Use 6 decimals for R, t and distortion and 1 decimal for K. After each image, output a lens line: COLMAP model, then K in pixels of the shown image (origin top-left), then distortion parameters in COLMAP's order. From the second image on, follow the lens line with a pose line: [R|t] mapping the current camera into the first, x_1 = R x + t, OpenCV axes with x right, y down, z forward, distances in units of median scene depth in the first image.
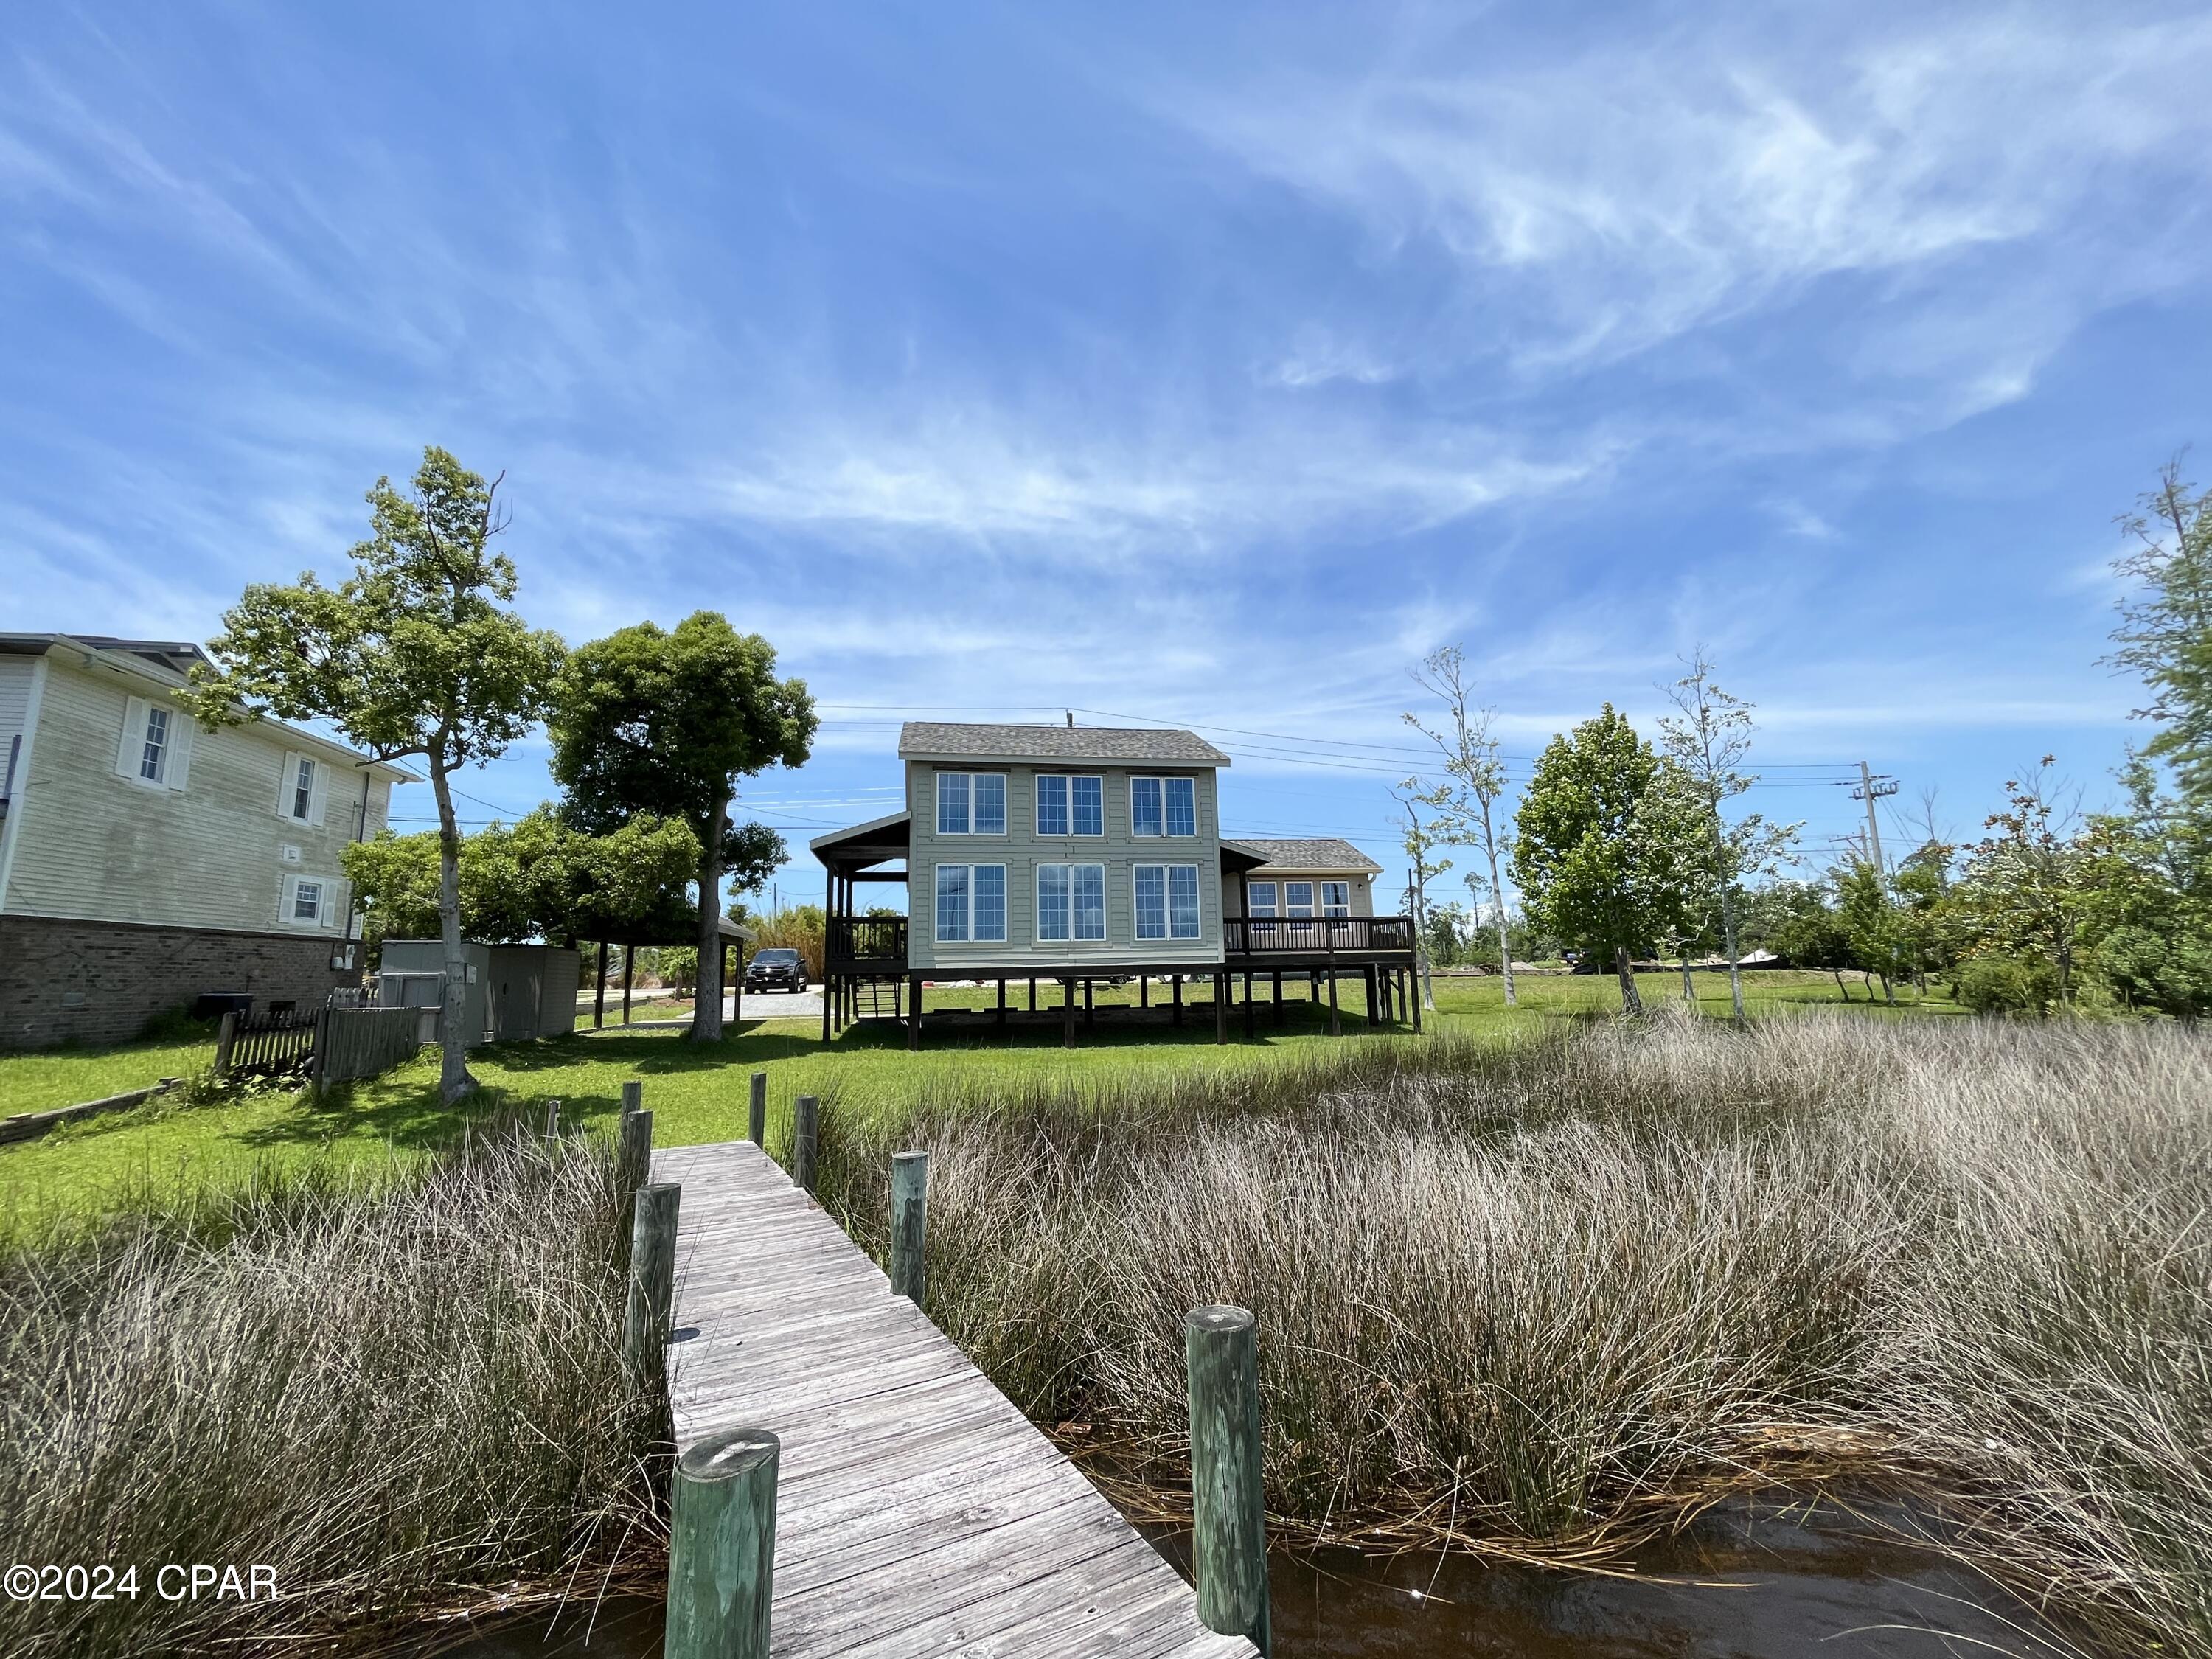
lens RADIAL K [[875.2, 0, 1106.0], [0, 875.2, 829.5], [0, 0, 1]] dist [0.002348, -0.000019]
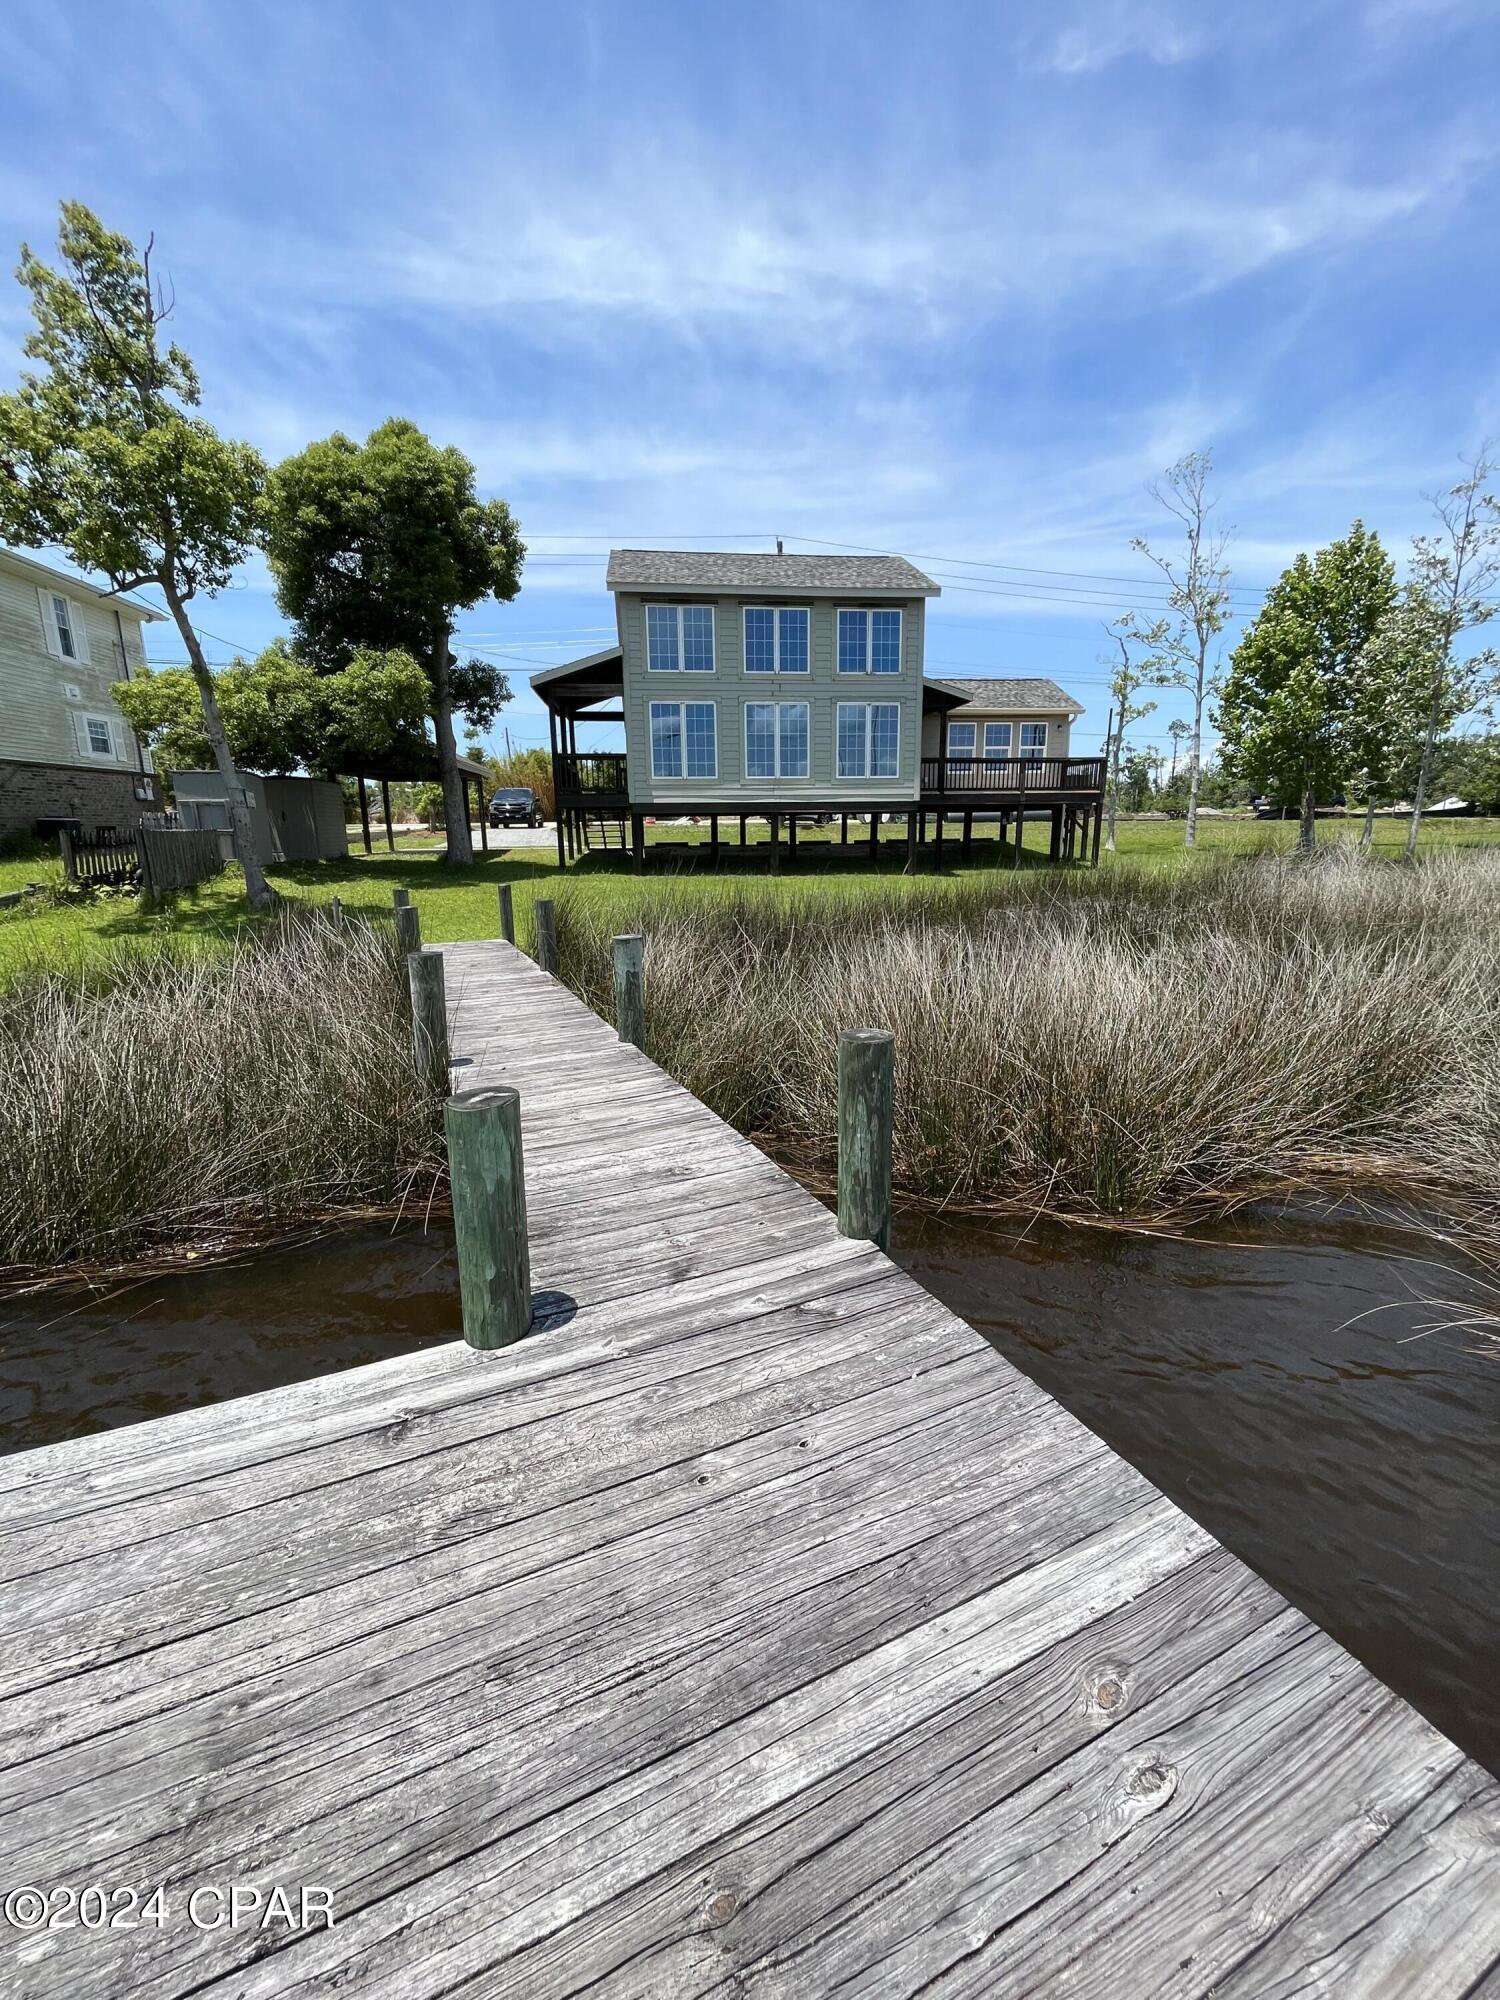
lens RADIAL K [[791.3, 0, 755.6], [0, 791.3, 996.2], [0, 0, 1]] dist [0.002348, -0.000019]
pose [[0.997359, 0.026908, -0.067463, 0.006604], [0.000160, 0.928028, 0.372510, 0.012458], [0.072631, -0.371537, 0.925573, -0.003013]]
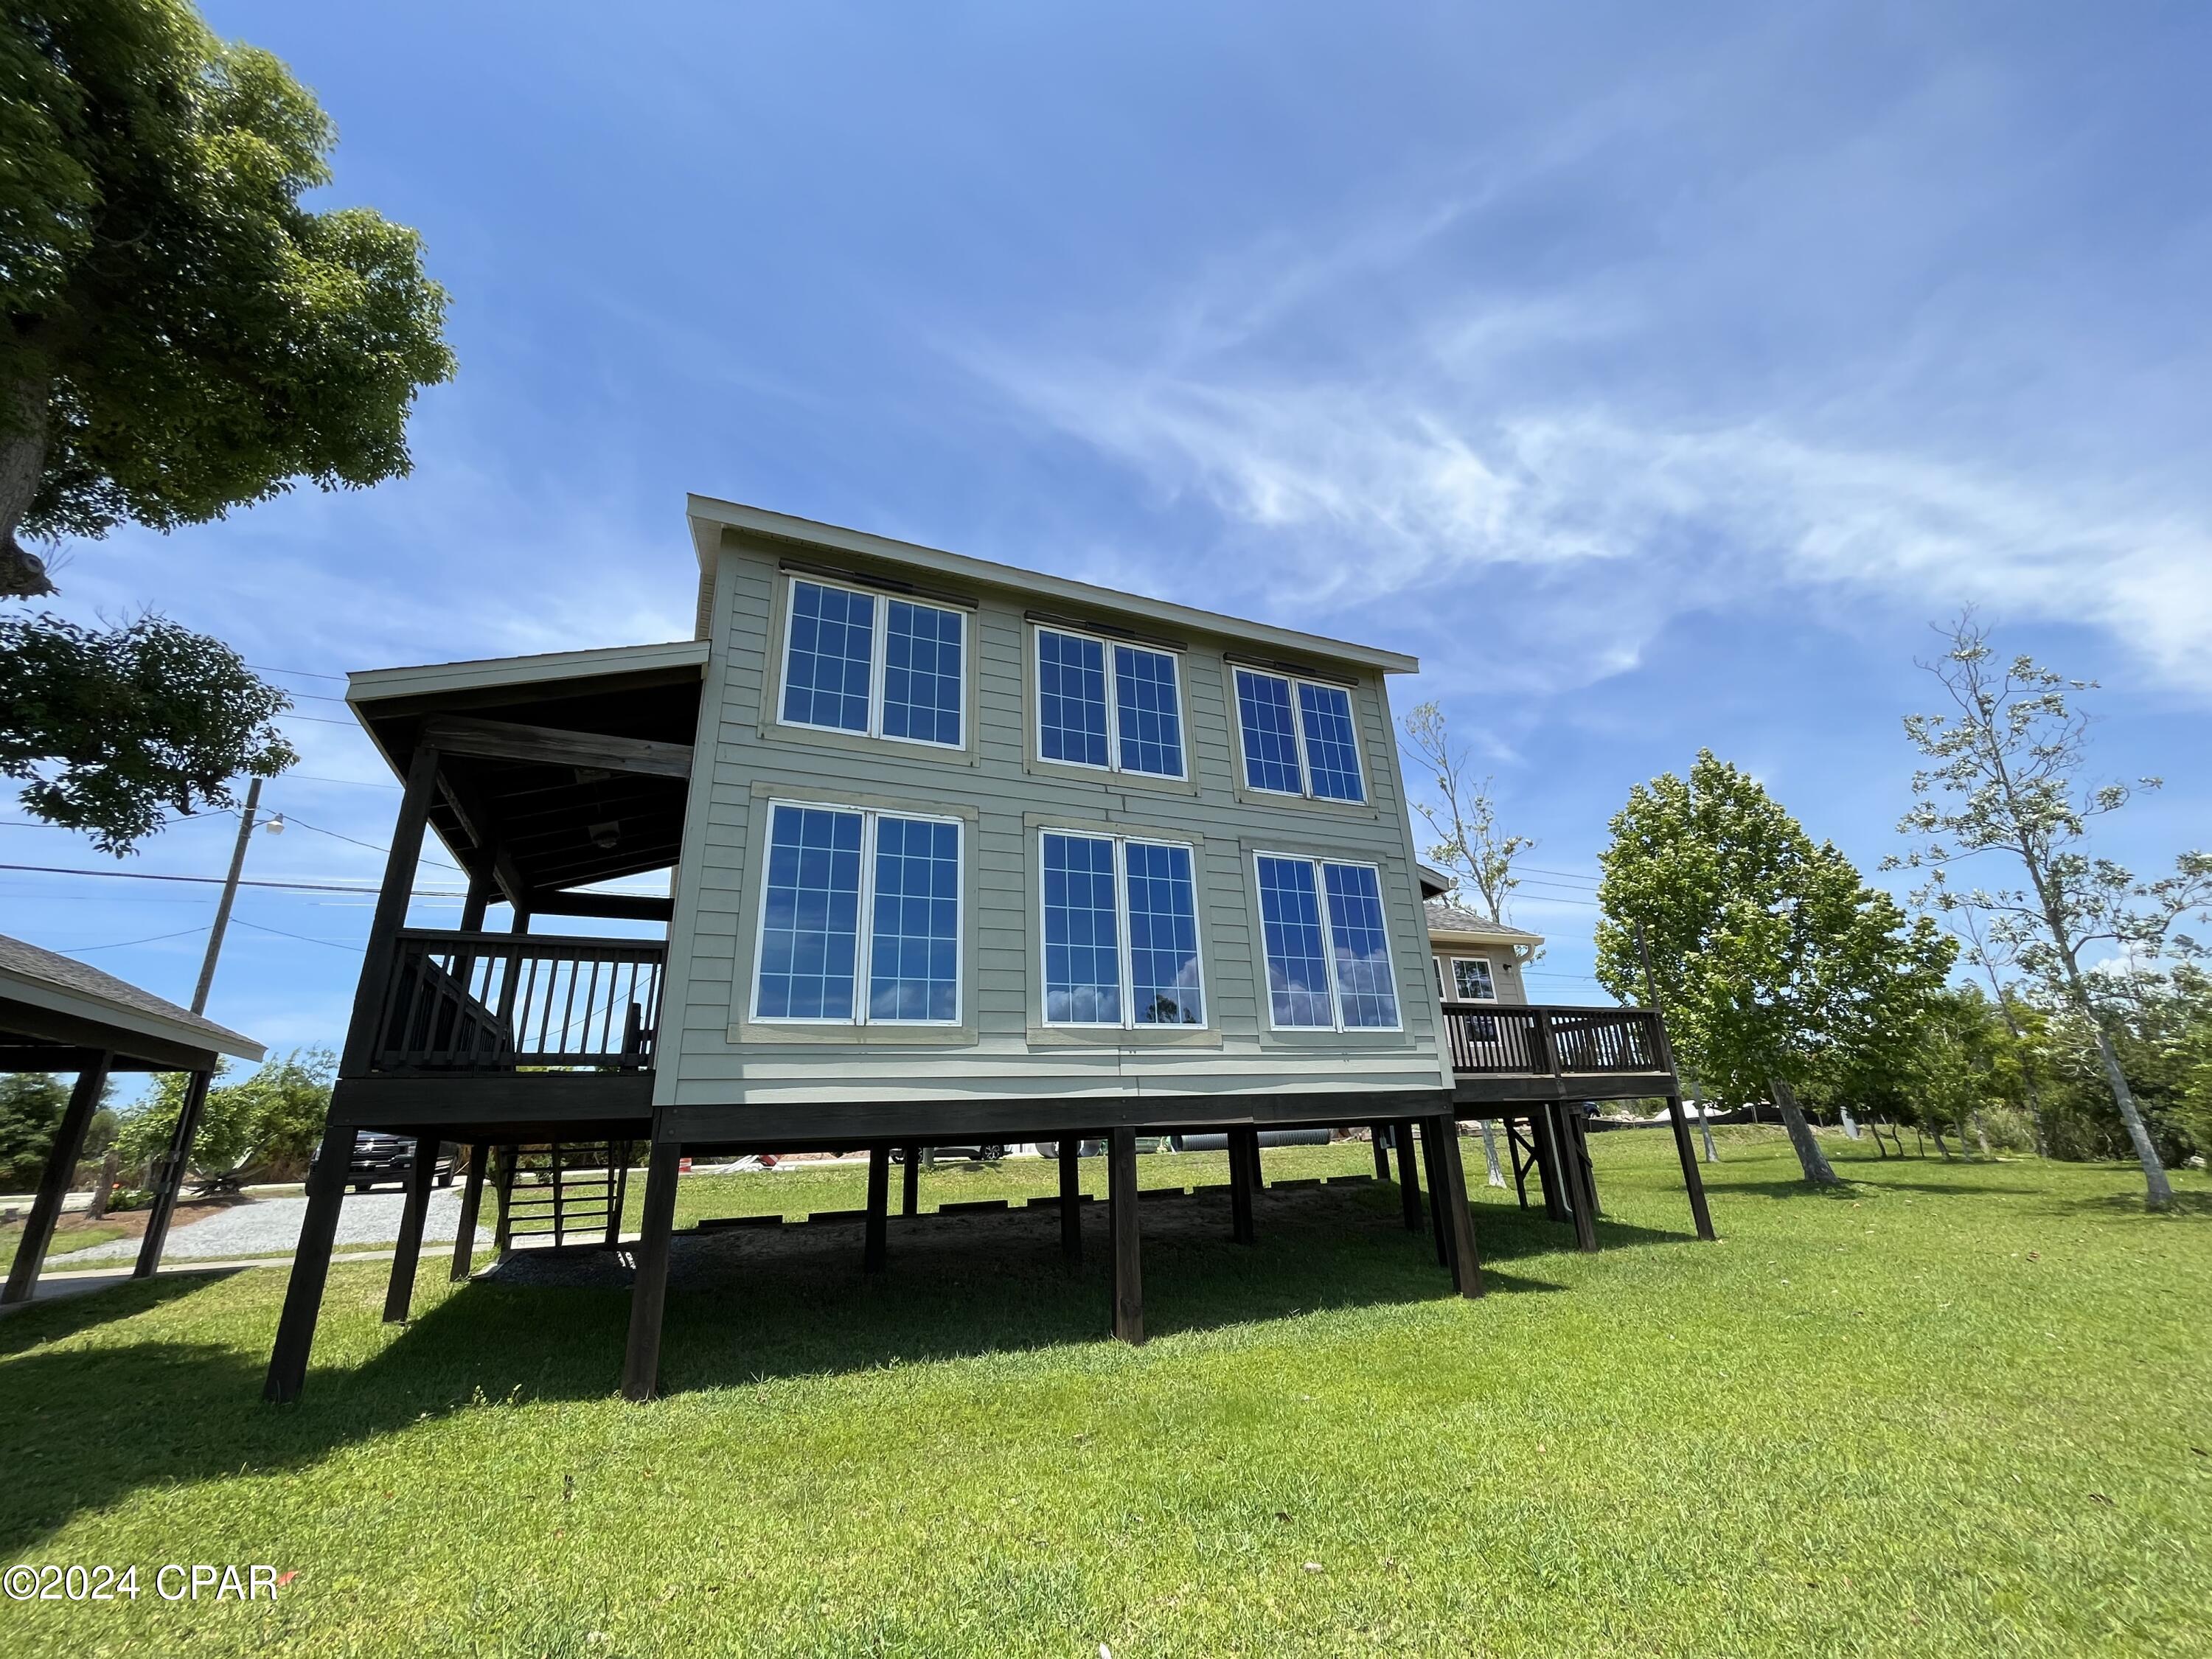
lens RADIAL K [[875.2, 0, 1106.0], [0, 875.2, 829.5], [0, 0, 1]] dist [0.002348, -0.000019]
pose [[0.973080, 0.060382, 0.222417, -0.126392], [-0.017803, 0.981878, -0.188674, 0.105130], [-0.229779, 0.179635, 0.956521, 0.572092]]
